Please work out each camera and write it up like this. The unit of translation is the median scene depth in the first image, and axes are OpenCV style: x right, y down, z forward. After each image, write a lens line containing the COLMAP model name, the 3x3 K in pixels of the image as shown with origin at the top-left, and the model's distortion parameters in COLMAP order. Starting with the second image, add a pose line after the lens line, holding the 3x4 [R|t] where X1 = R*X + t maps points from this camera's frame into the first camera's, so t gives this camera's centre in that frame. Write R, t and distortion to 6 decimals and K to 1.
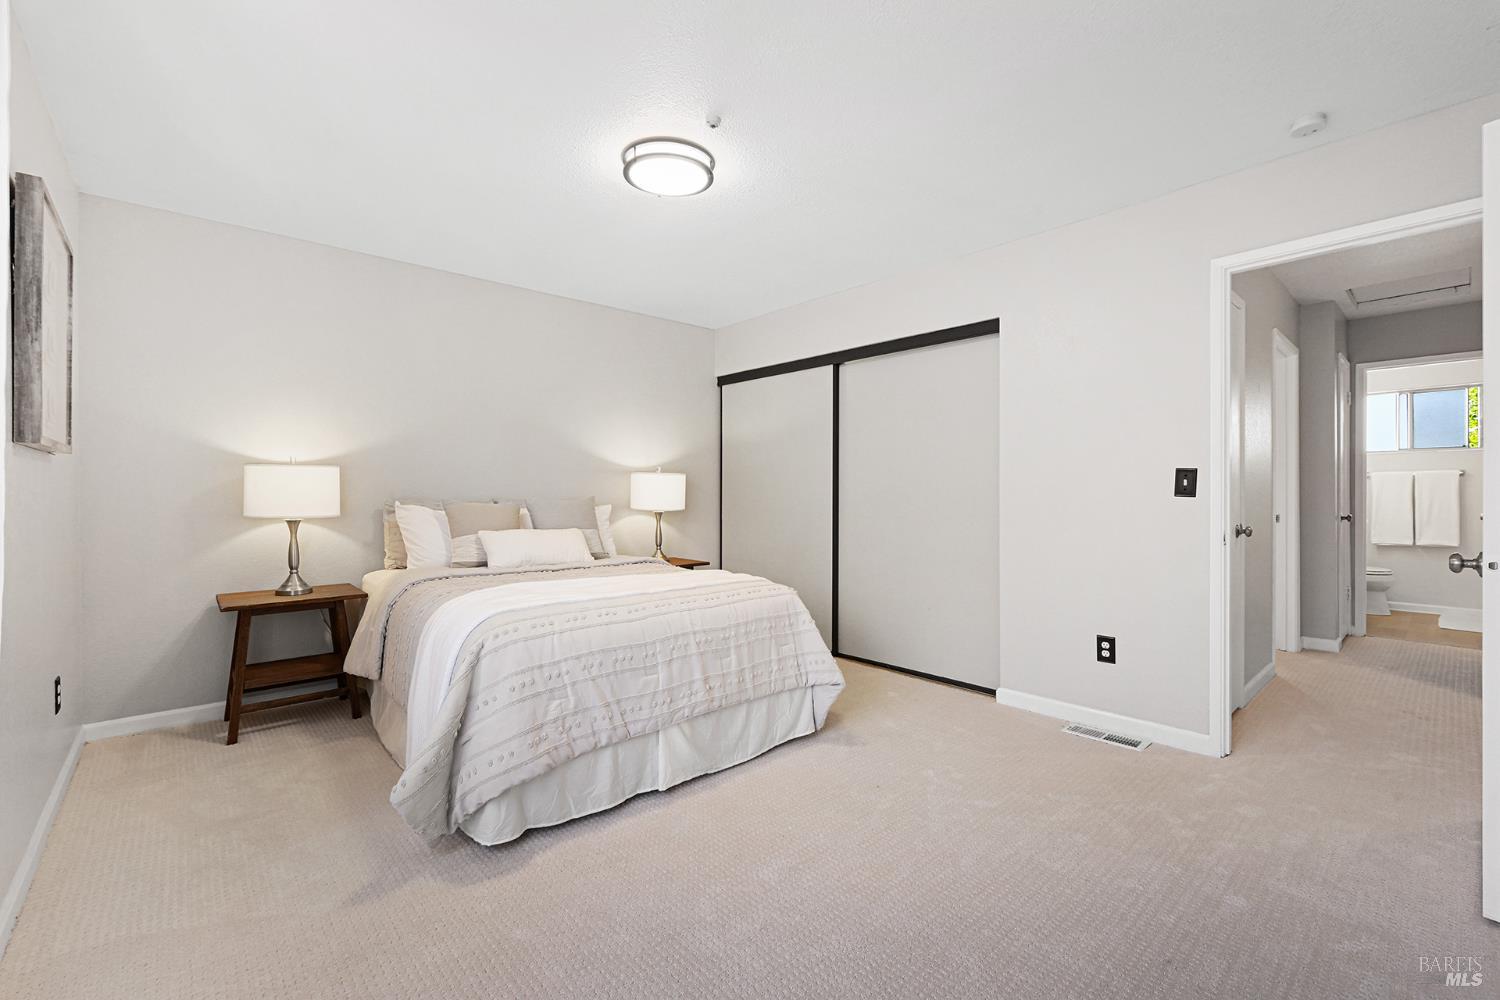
lens RADIAL K [[643.5, 0, 739.9], [0, 643.5, 496.2], [0, 0, 1]] dist [-0.002511, 0.000426]
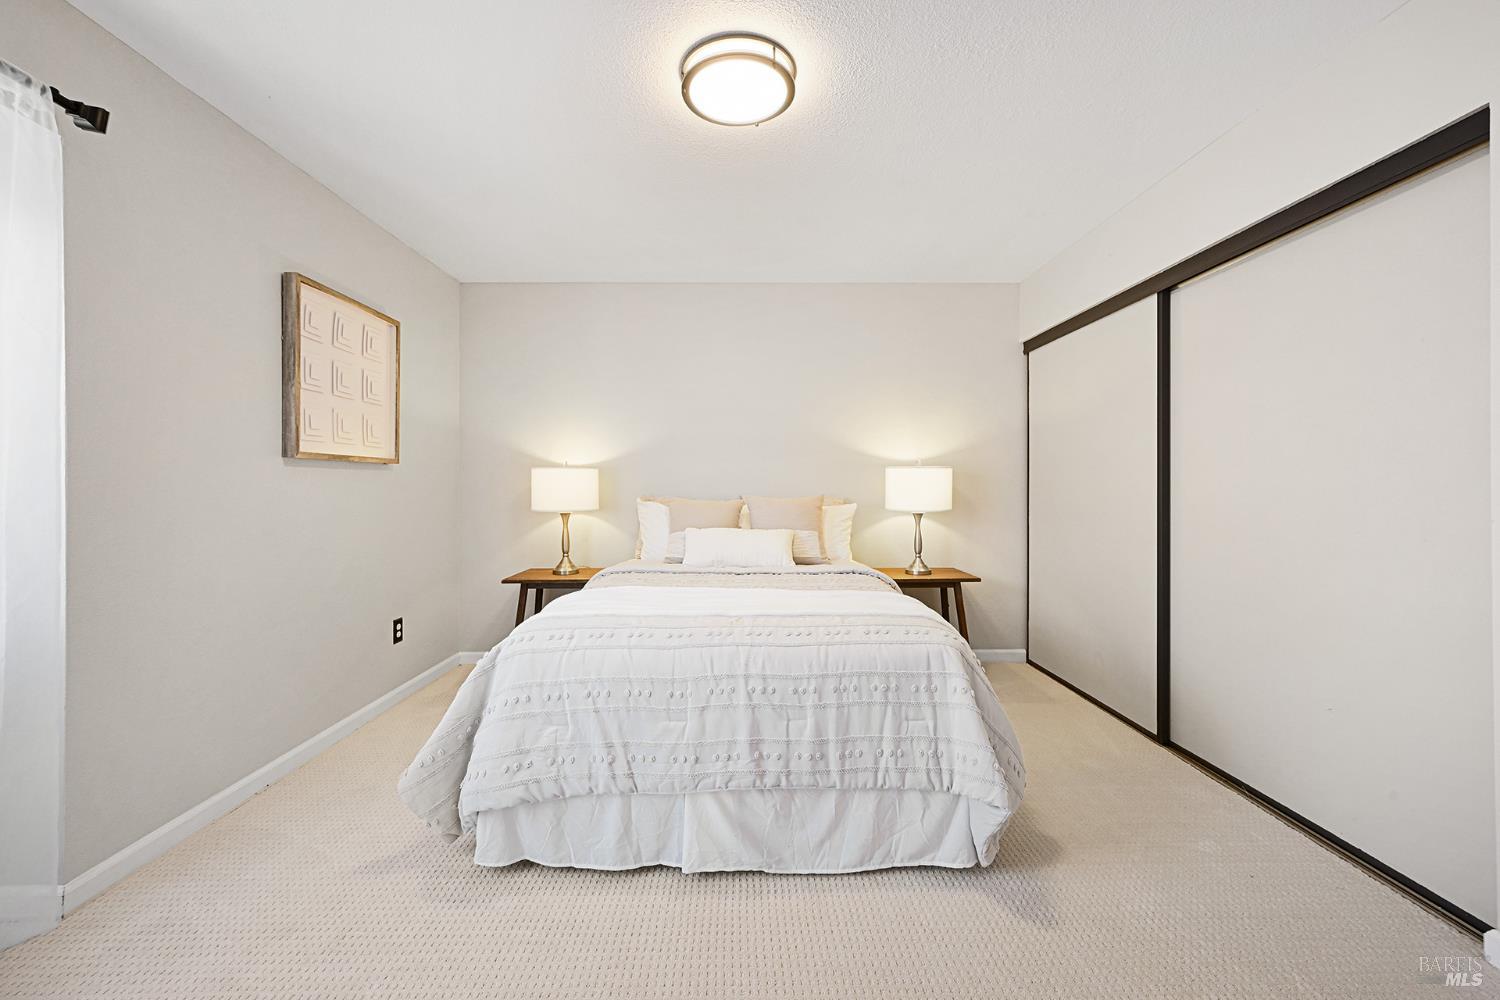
lens RADIAL K [[597.4, 0, 741.3], [0, 597.4, 487.0], [0, 0, 1]] dist [0.002021, -0.000839]
pose [[0.755271, -0.004187, -0.655399, 0.355810], [-0.001224, 0.999969, -0.007798, -0.004900], [0.655412, 0.006692, 0.755242, 0.429050]]
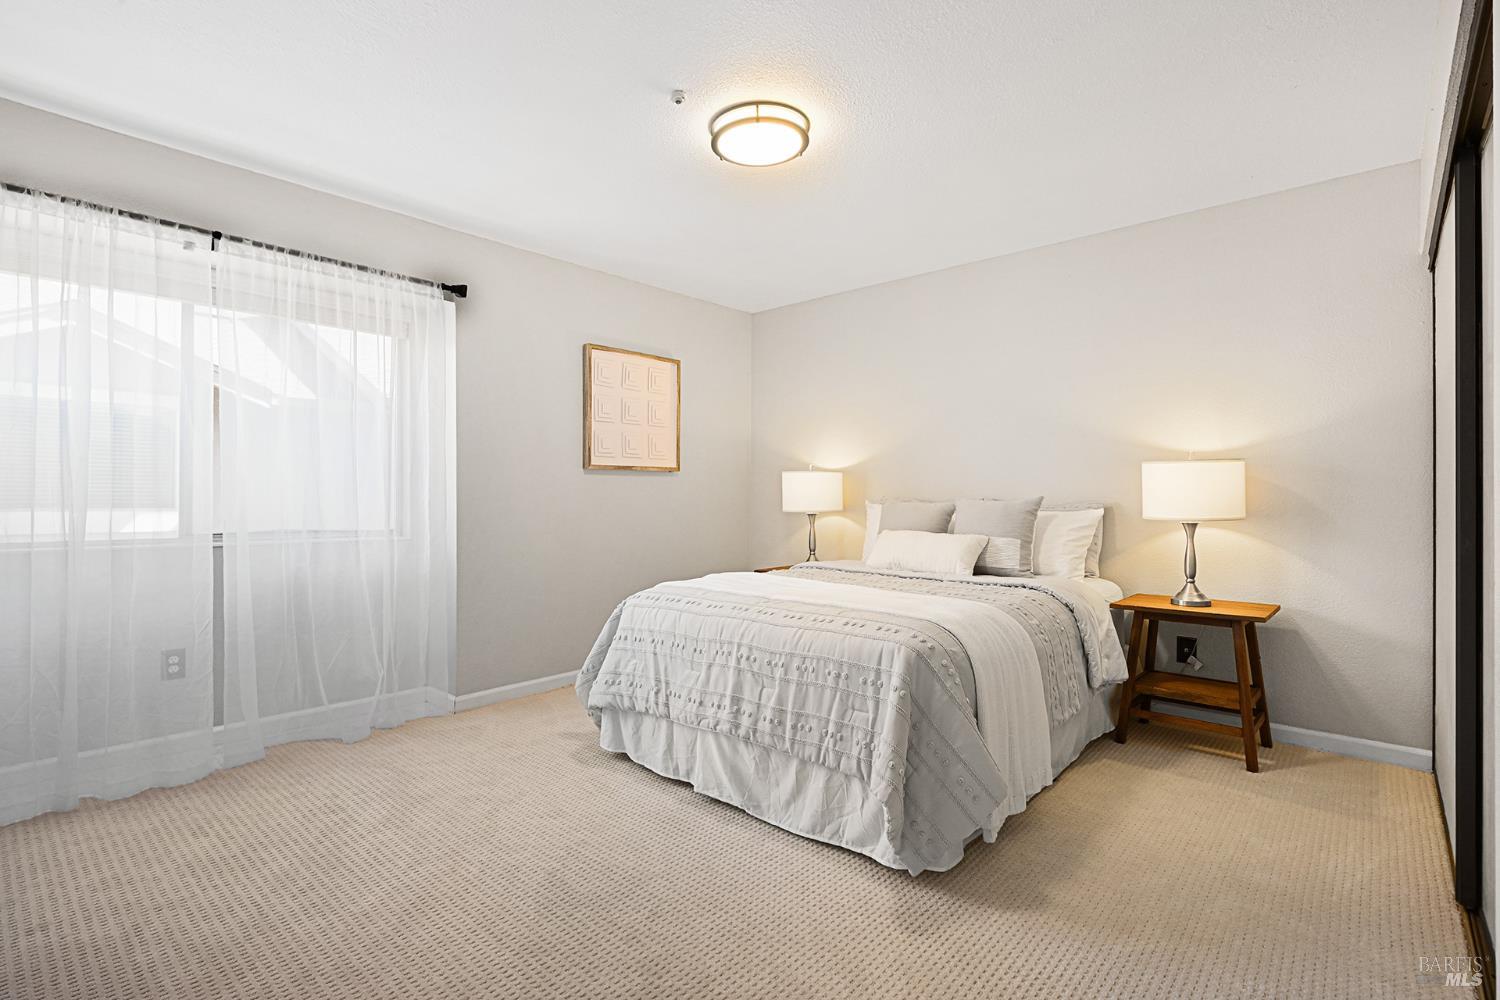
lens RADIAL K [[694.7, 0, 743.9], [0, 694.7, 494.7], [0, 0, 1]] dist [0.000739, -0.000062]
pose [[0.118126, -0.004485, -0.992988, 0.822738], [-0.007824, 0.999955, -0.005448, 0.008140], [0.992968, 0.008413, 0.118085, 0.822316]]
